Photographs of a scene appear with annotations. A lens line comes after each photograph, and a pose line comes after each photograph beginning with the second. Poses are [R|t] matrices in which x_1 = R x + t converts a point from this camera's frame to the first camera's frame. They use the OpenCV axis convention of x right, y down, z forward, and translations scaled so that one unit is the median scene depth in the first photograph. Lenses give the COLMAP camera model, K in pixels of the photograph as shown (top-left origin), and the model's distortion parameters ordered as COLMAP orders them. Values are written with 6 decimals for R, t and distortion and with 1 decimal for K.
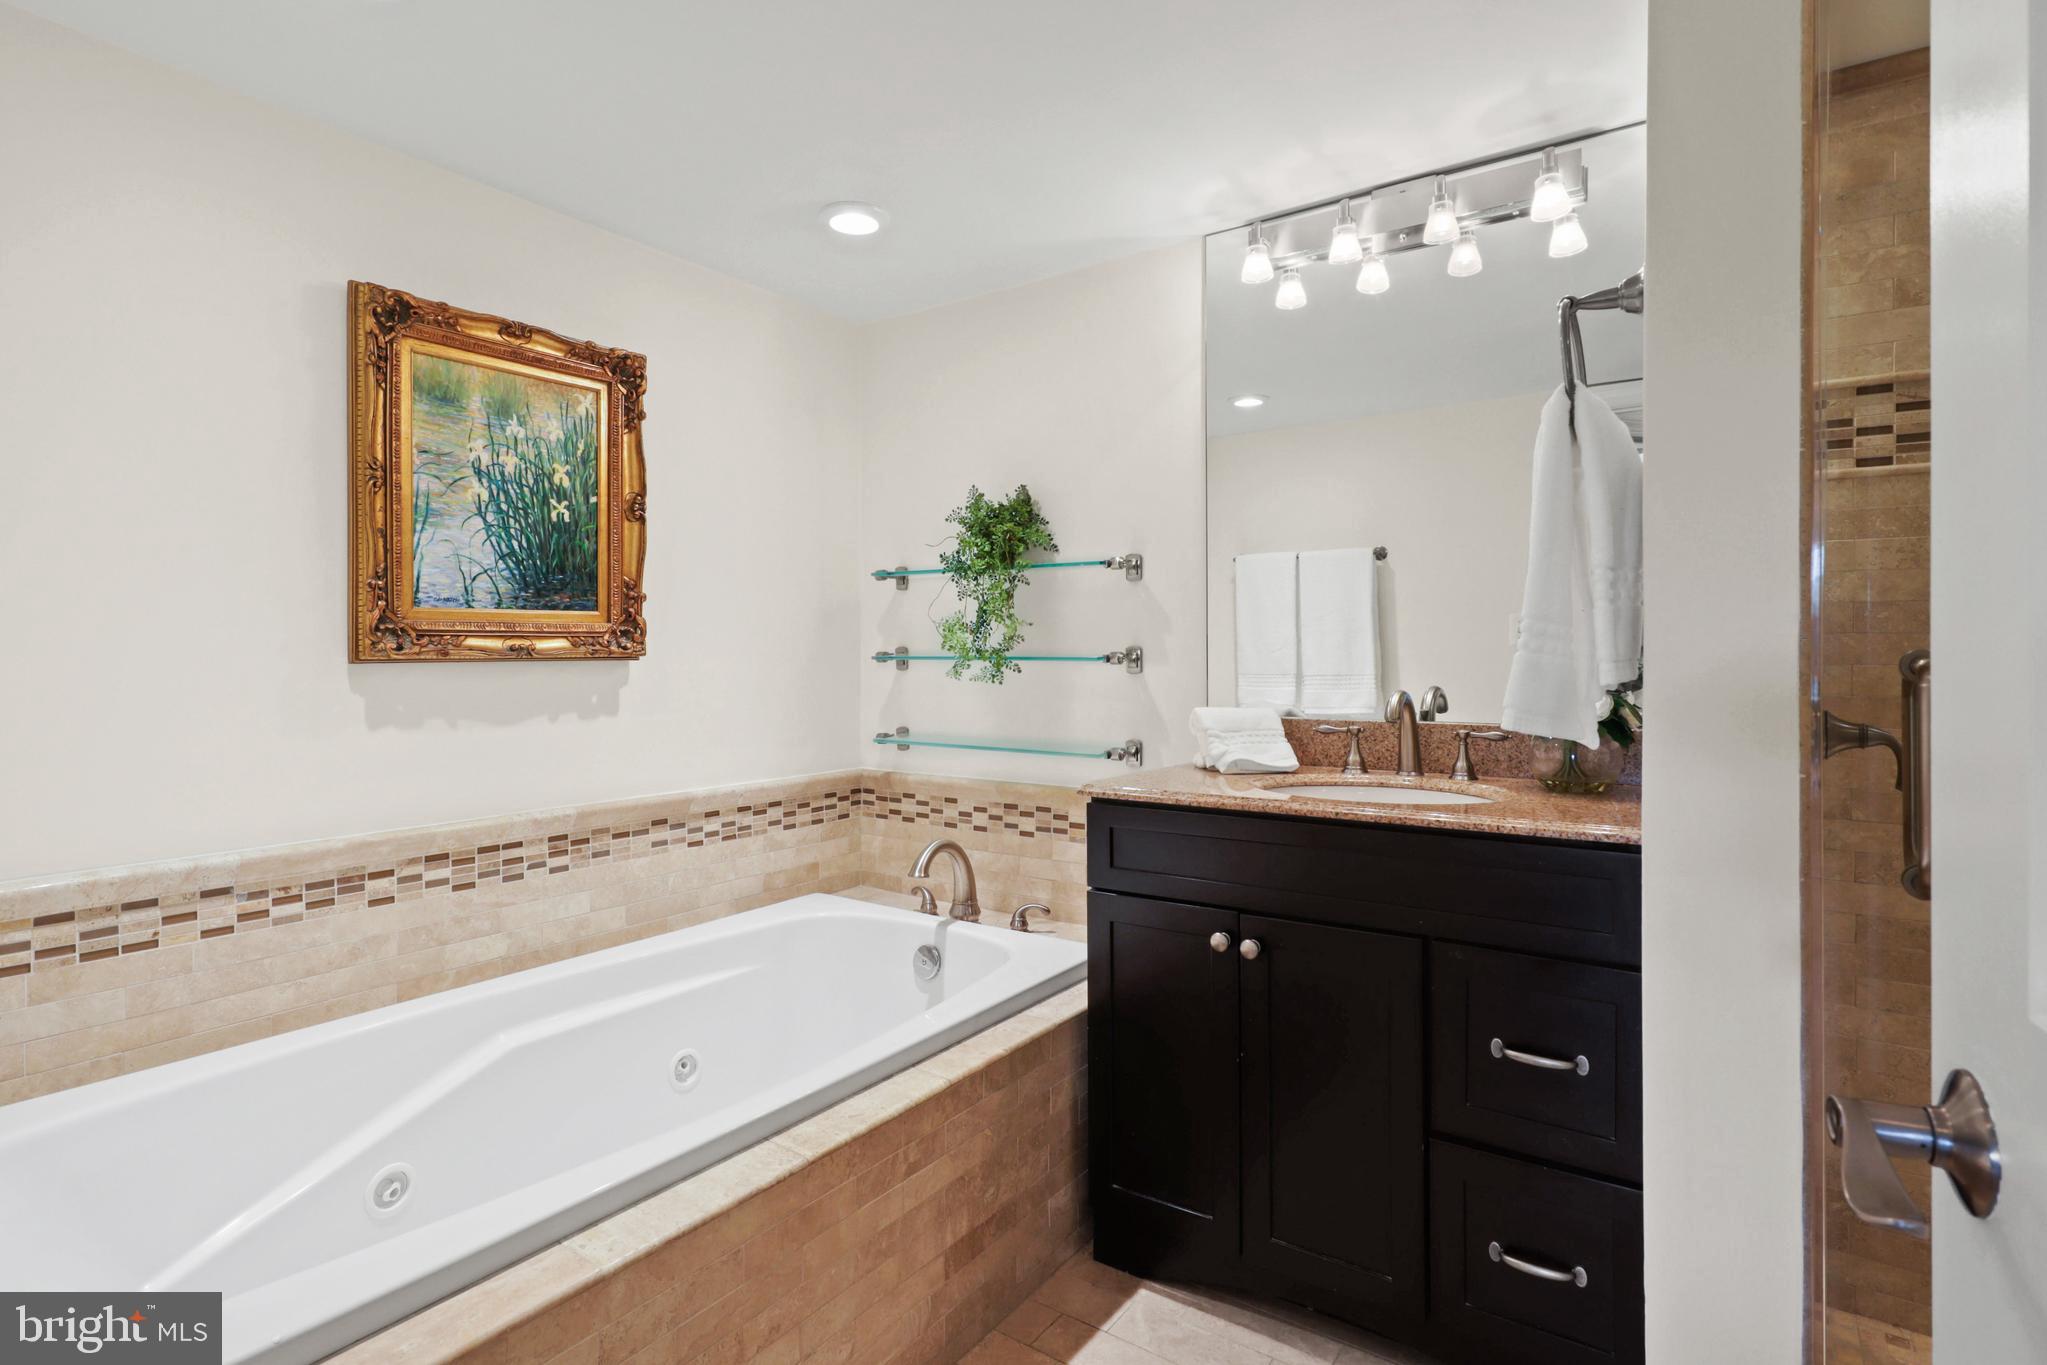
lens RADIAL K [[1025.4, 0, 1024.0], [0, 1025.4, 654.2], [0, 0, 1]] dist [-0.016367, 0.010611]
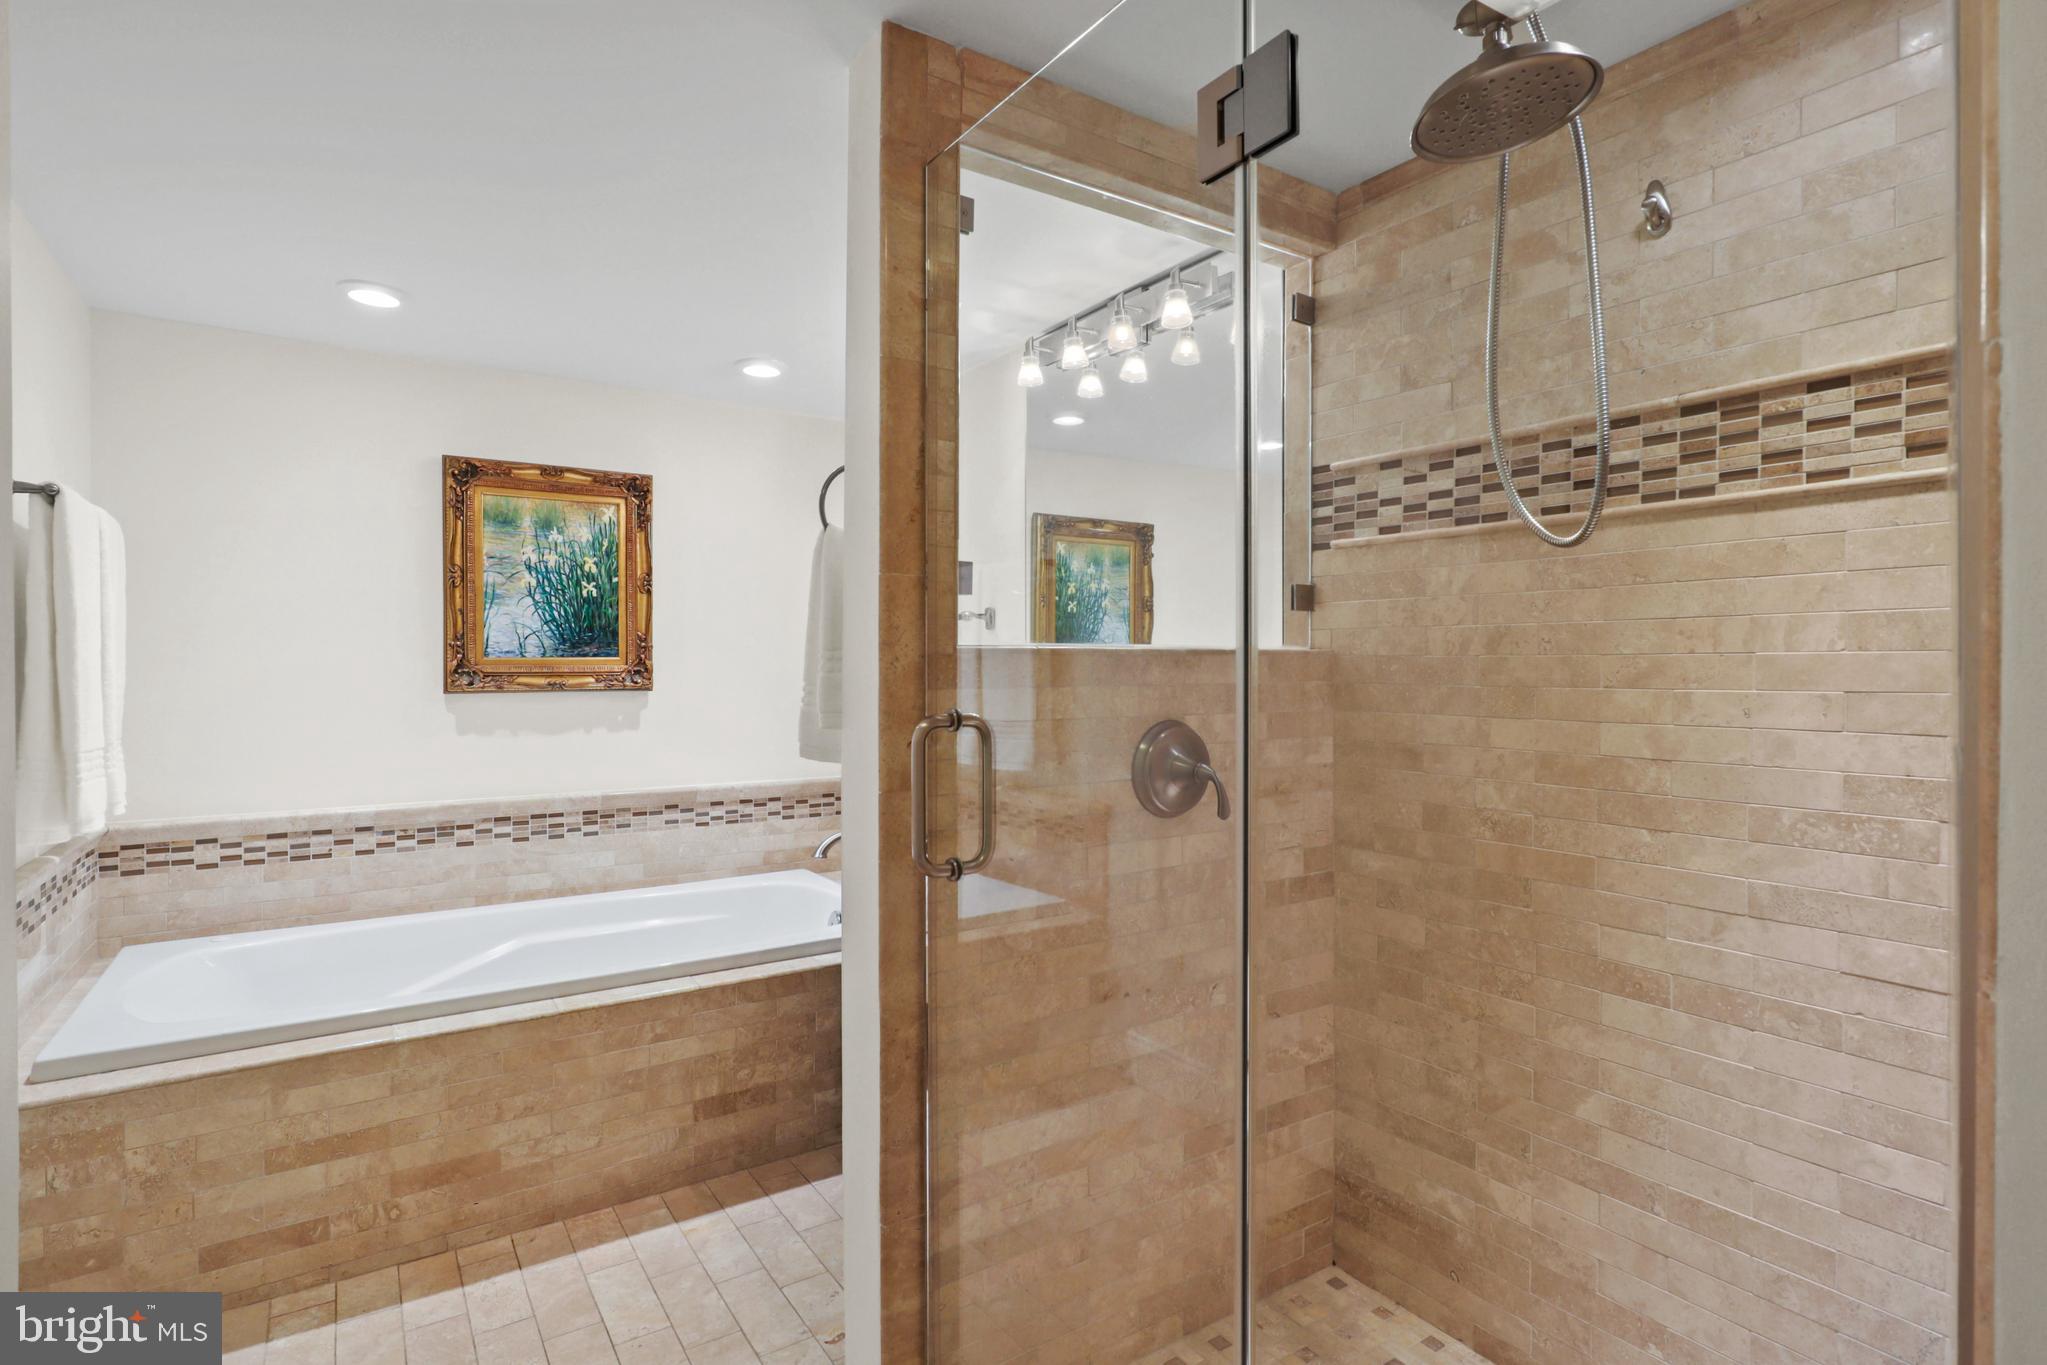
lens RADIAL K [[1025.4, 0, 1029.4], [0, 1025.4, 677.2], [0, 0, 1]] dist [-0.016367, 0.010611]
pose [[0.932821, 0.005558, -0.360297, 0.711517], [-0.003442, 0.999973, 0.006514, -0.027852], [0.360324, -0.004836, 0.932815, -0.151179]]
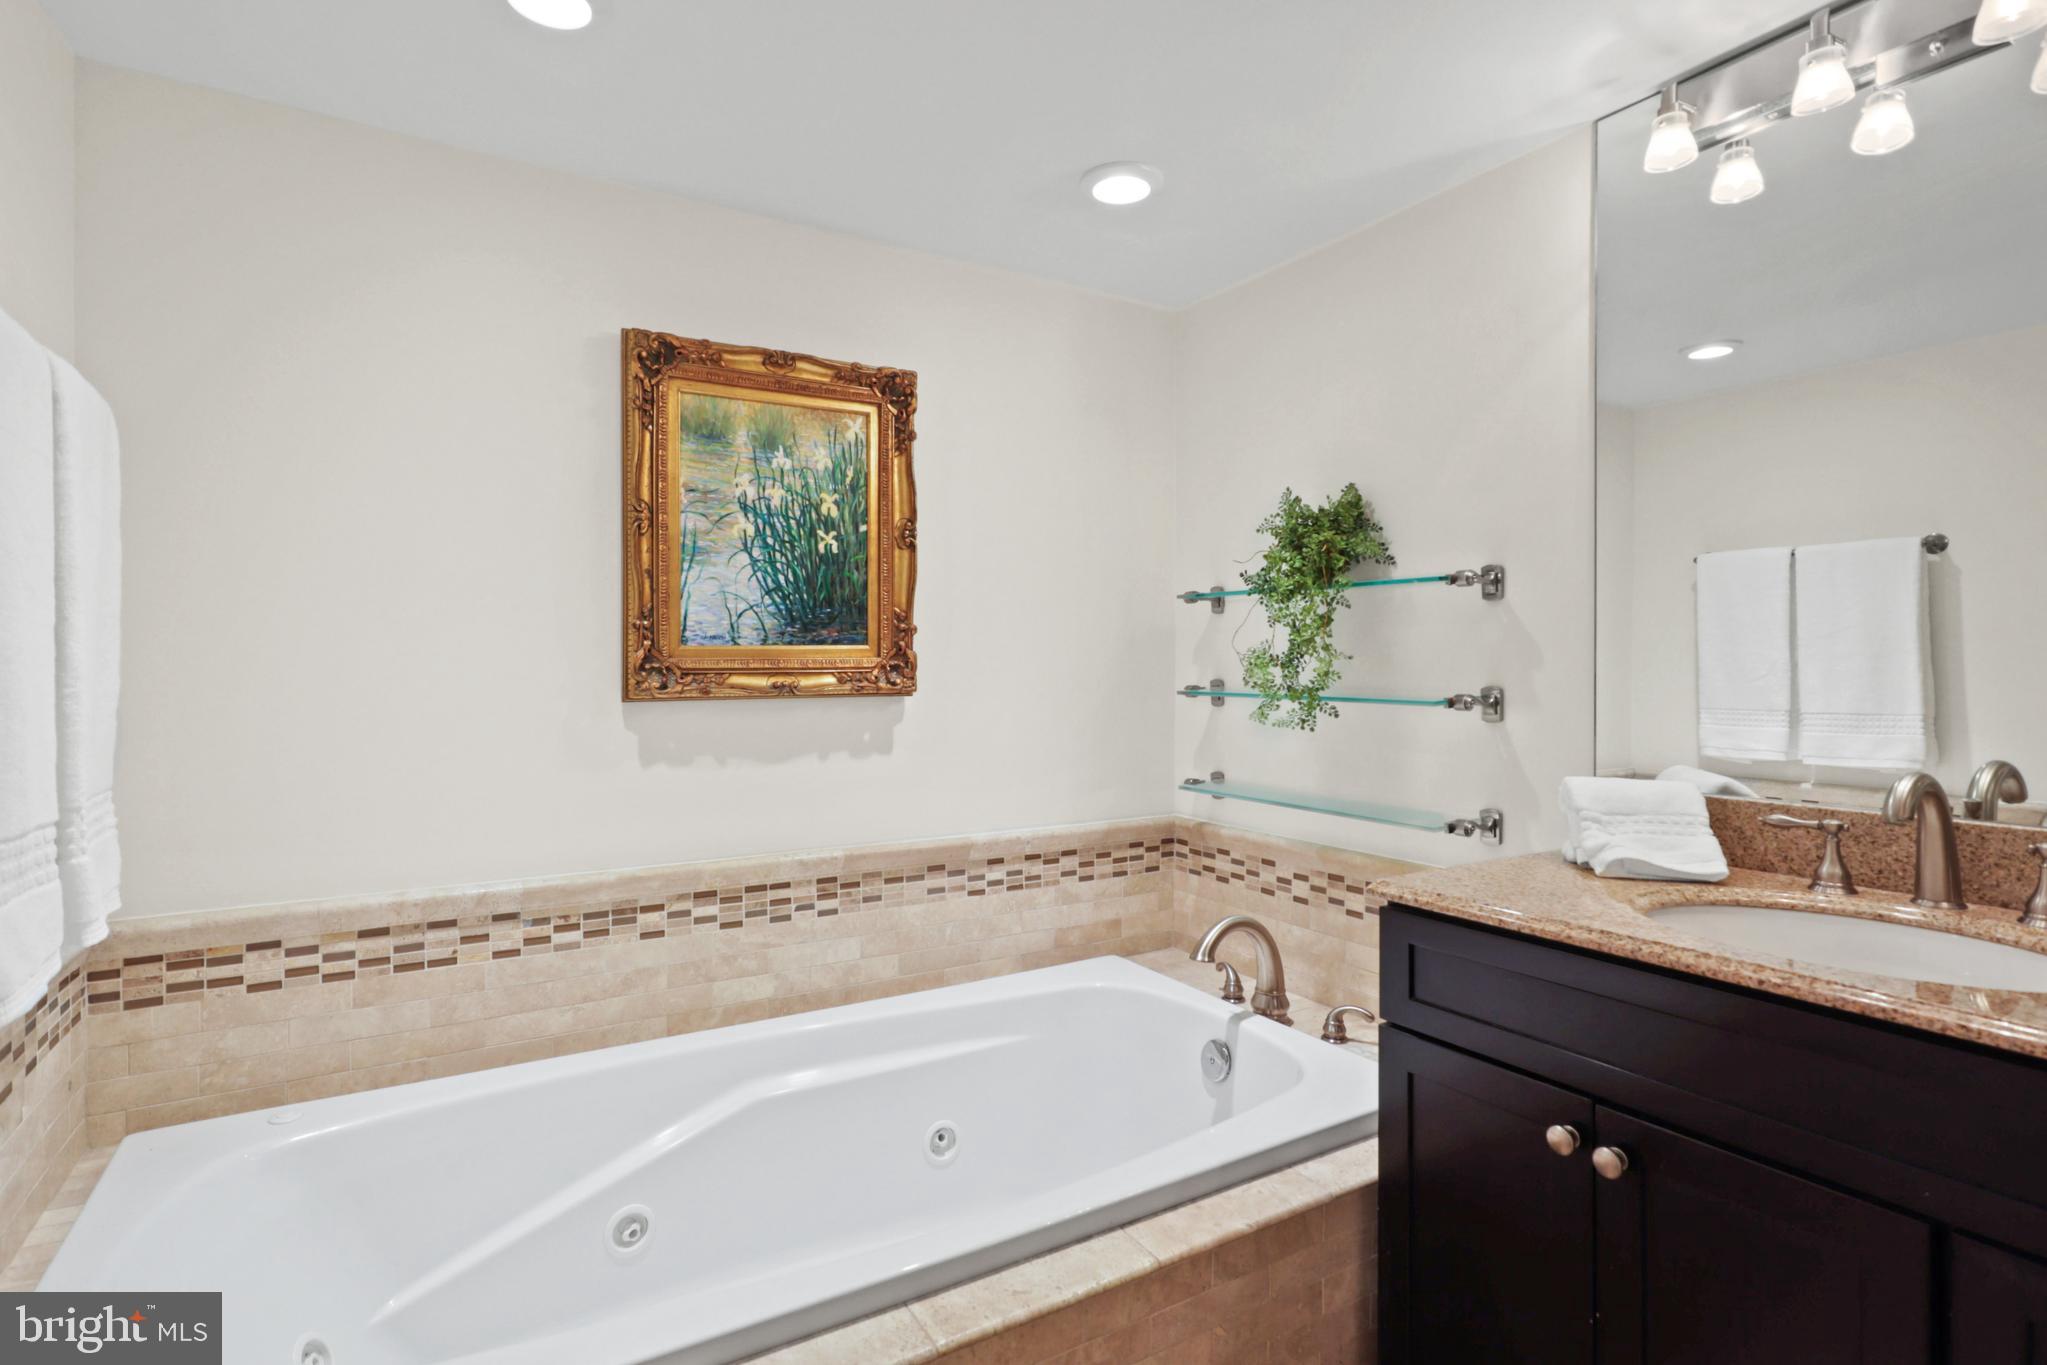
lens RADIAL K [[1025.4, 0, 1027.6], [0, 1025.4, 669.4], [0, 0, 1]] dist [-0.016367, 0.010611]
pose [[0.915390, 0.005127, -0.402536, 0.116447], [-0.002850, 0.999976, 0.006254, -0.028681], [0.402559, -0.004578, 0.915383, 0.203525]]
